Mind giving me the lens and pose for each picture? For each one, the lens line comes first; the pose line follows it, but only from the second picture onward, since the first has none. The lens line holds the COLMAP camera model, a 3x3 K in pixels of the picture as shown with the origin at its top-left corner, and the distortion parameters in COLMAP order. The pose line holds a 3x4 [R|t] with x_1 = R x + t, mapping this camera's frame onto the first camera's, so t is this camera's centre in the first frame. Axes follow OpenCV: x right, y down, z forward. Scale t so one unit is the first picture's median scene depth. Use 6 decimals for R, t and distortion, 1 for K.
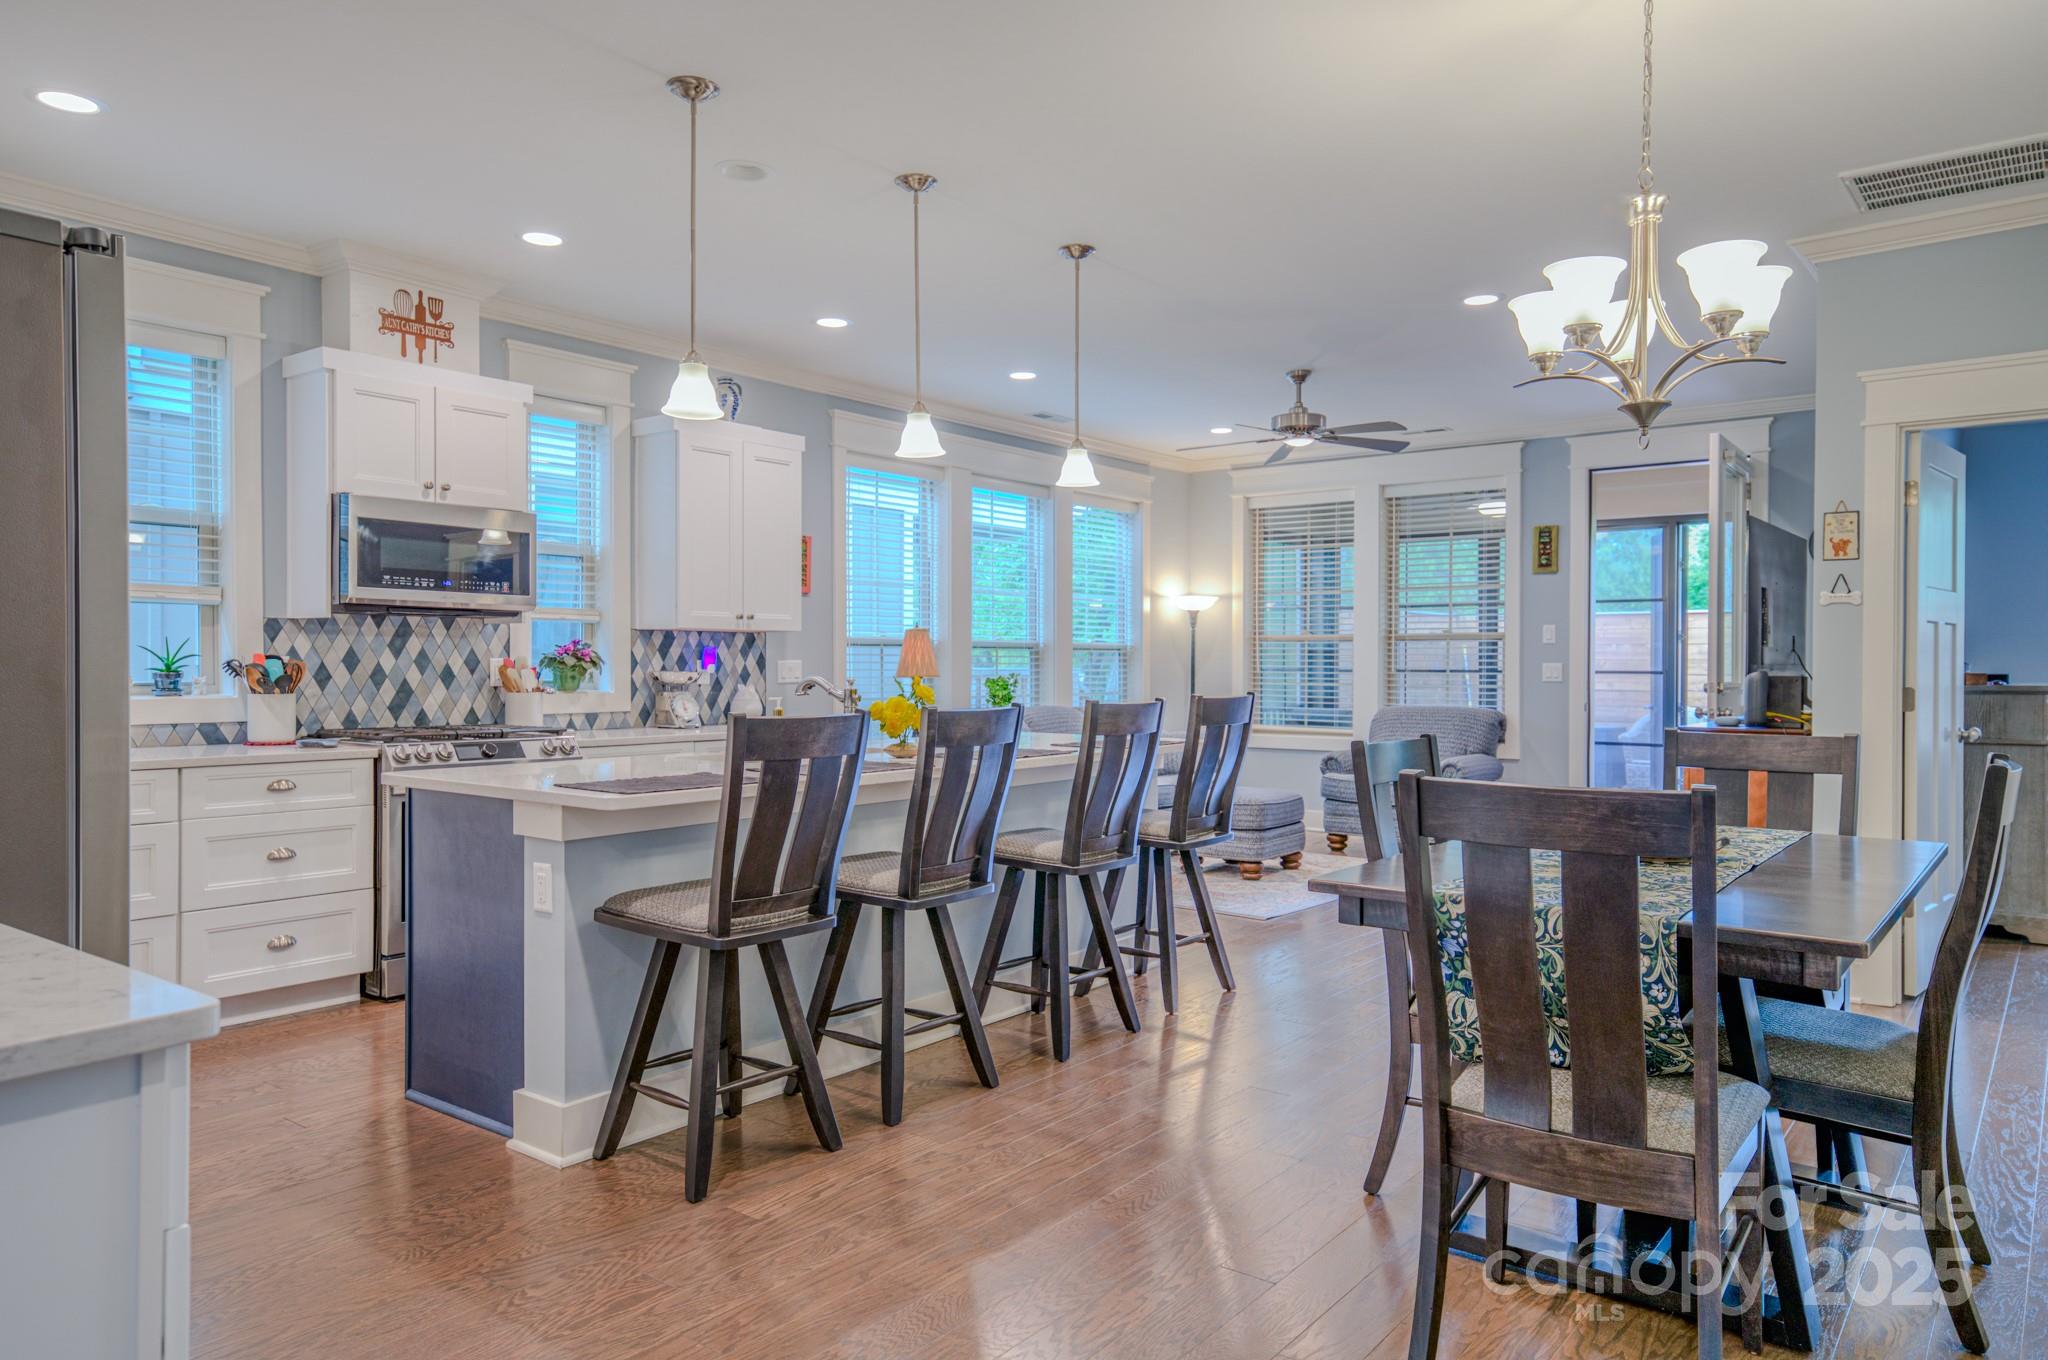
lens RADIAL K [[1325.3, 0, 1026.0], [0, 1325.3, 679.2], [0, 0, 1]] dist [0.015592, 0.003288]
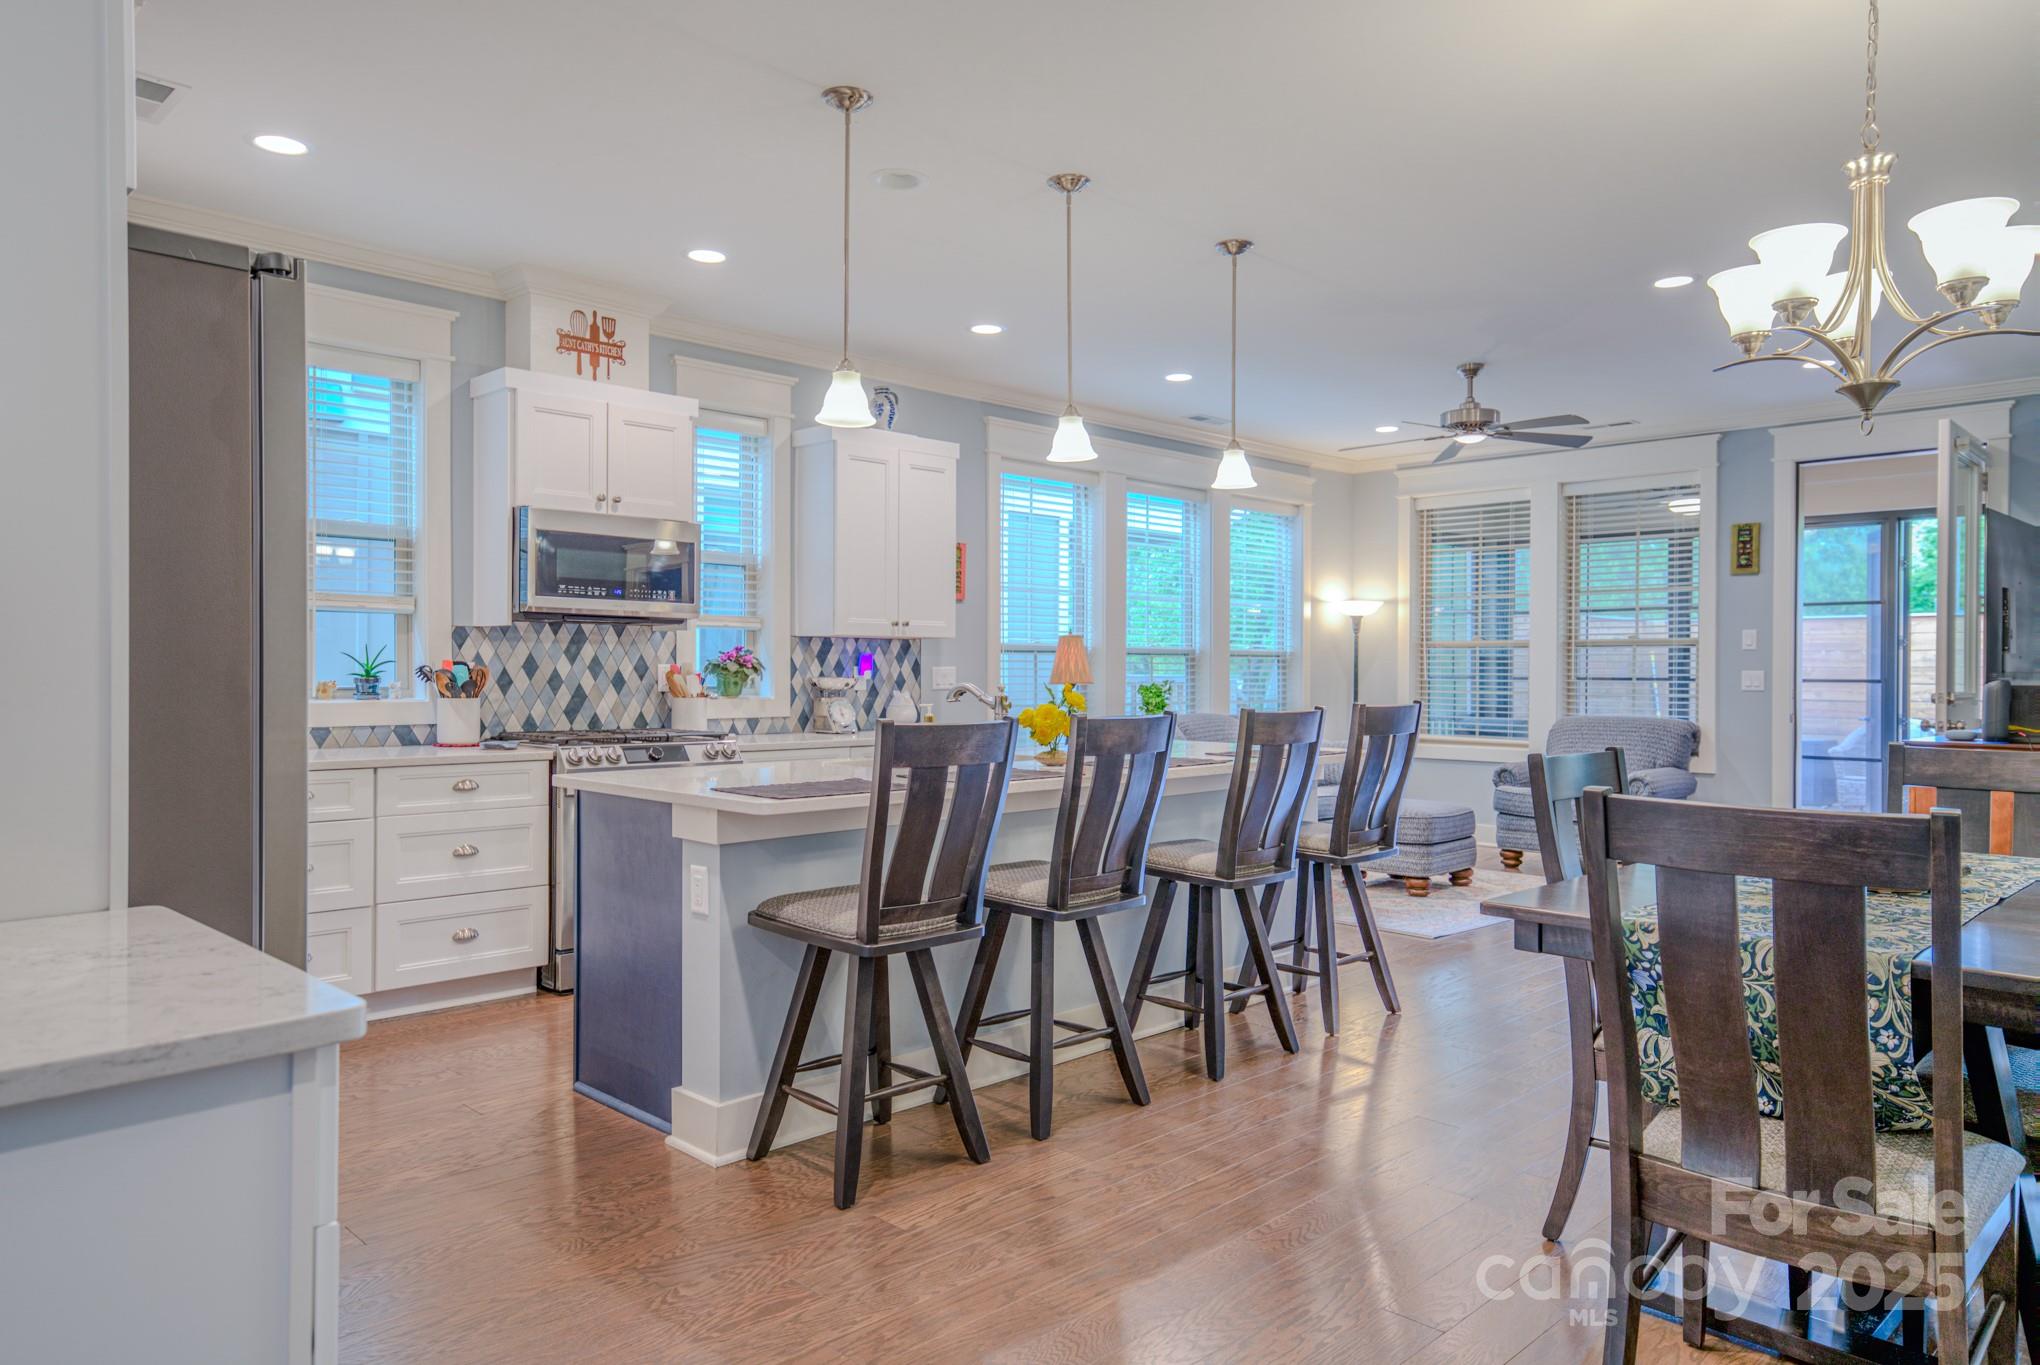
lens RADIAL K [[1325.3, 0, 1010.8], [0, 1325.3, 680.3], [0, 0, 1]] dist [0.016943, 0.001308]
pose [[0.991619, 0.002568, -0.129169, 0.002392], [-0.003106, 0.999987, -0.003959, -0.000212], [0.129157, 0.004327, 0.991615, 0.013491]]
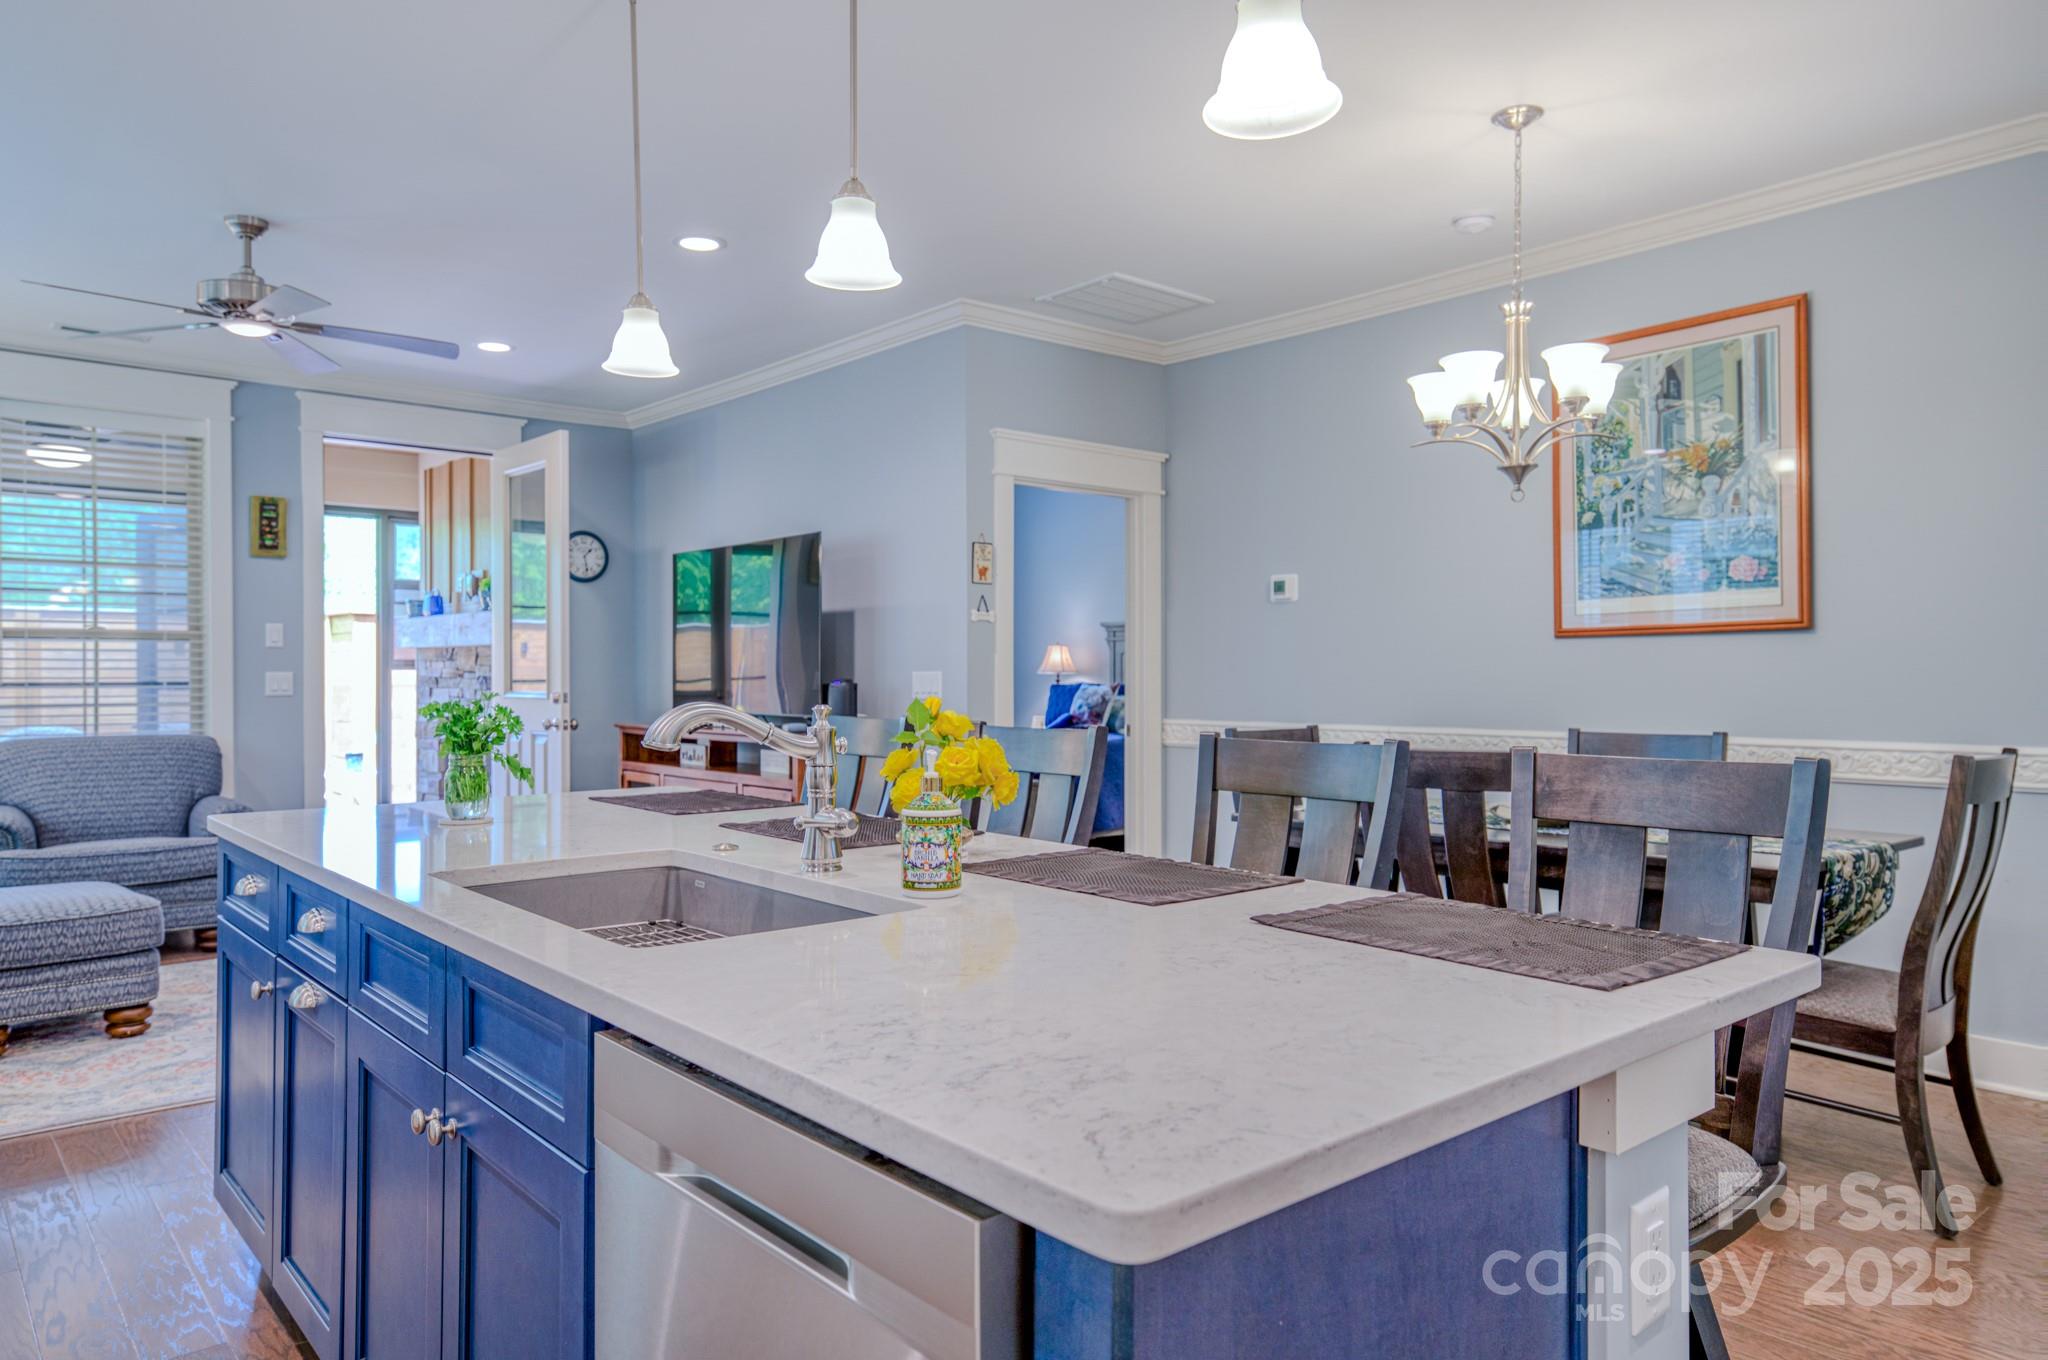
lens RADIAL K [[1325.3, 0, 1028.4], [0, 1325.3, 671.0], [0, 0, 1]] dist [0.015592, 0.003288]
pose [[0.189896, -0.000739, 0.981804, -0.492187], [0.012648, 0.999919, -0.001694, -0.009692], [-0.981723, 0.012739, 0.189890, 0.692195]]
